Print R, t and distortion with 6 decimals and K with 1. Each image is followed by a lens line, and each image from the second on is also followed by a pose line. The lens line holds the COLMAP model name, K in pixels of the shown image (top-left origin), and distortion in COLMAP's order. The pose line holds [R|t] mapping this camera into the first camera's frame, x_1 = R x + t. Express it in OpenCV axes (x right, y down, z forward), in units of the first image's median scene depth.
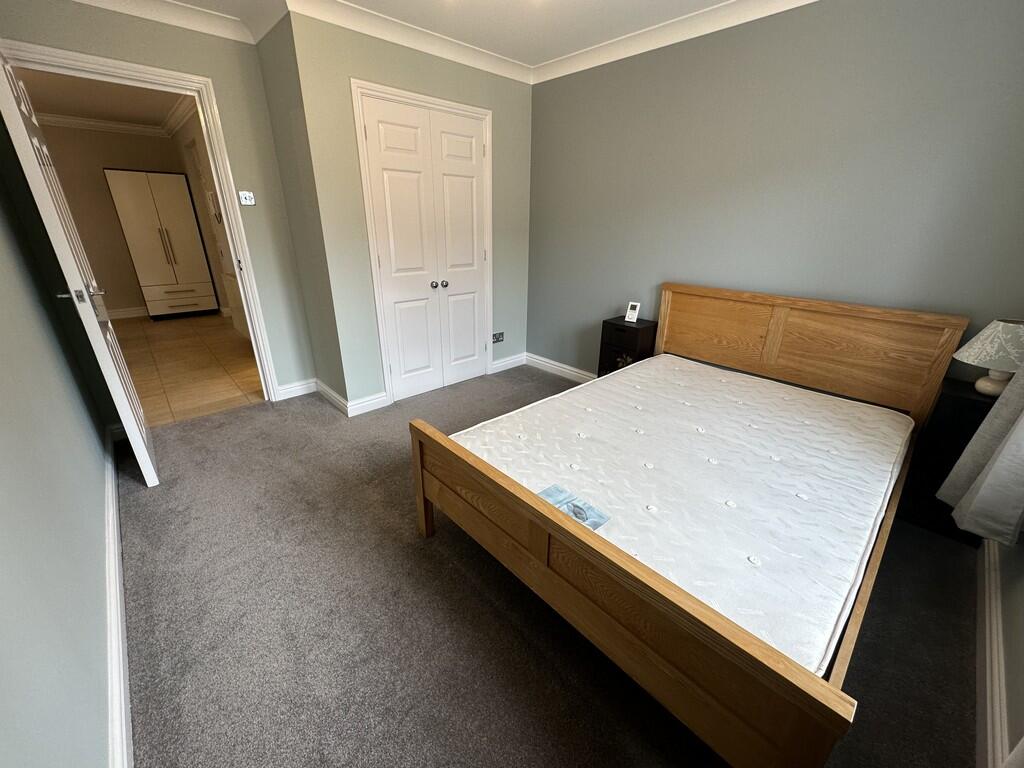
lens RADIAL K [[408.5, 0, 510.1], [0, 408.5, 382.3], [0, 0, 1]] dist [-0.002628, 0.000080]
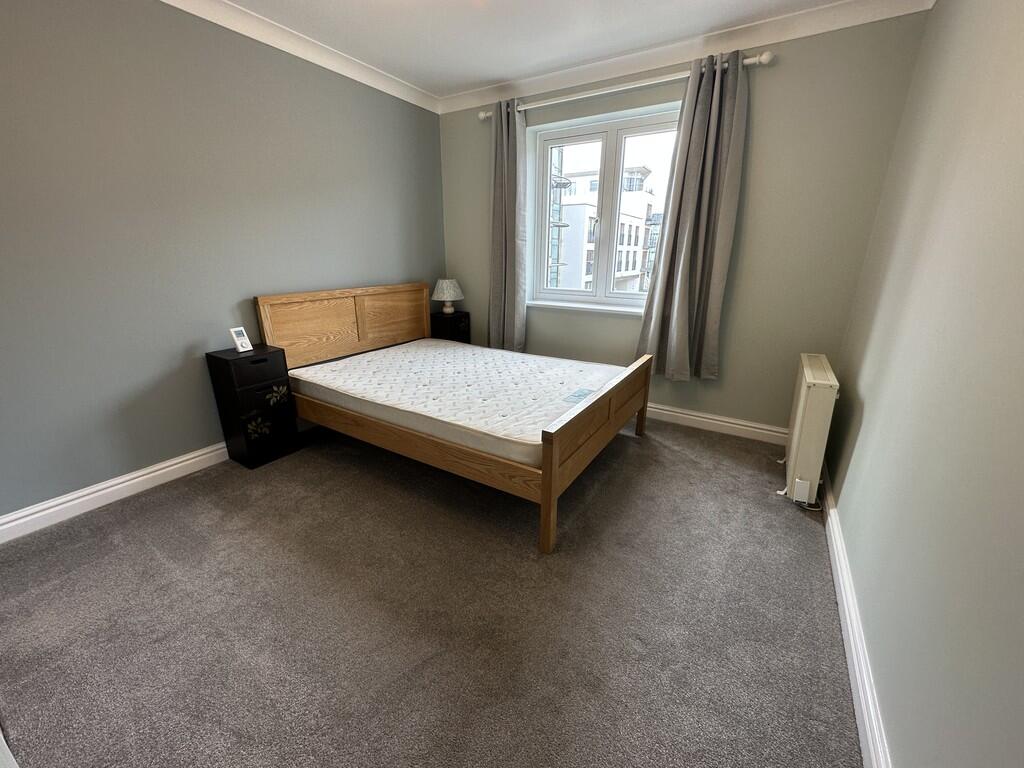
lens RADIAL K [[408.5, 0, 512.4], [0, 408.5, 381.5], [0, 0, 1]] dist [-0.002628, 0.000080]
pose [[-0.260243, -0.298053, 0.918389, -0.700276], [0.357651, 0.853746, 0.378421, -0.251793], [-0.896861, 0.426944, -0.115582, 0.768789]]
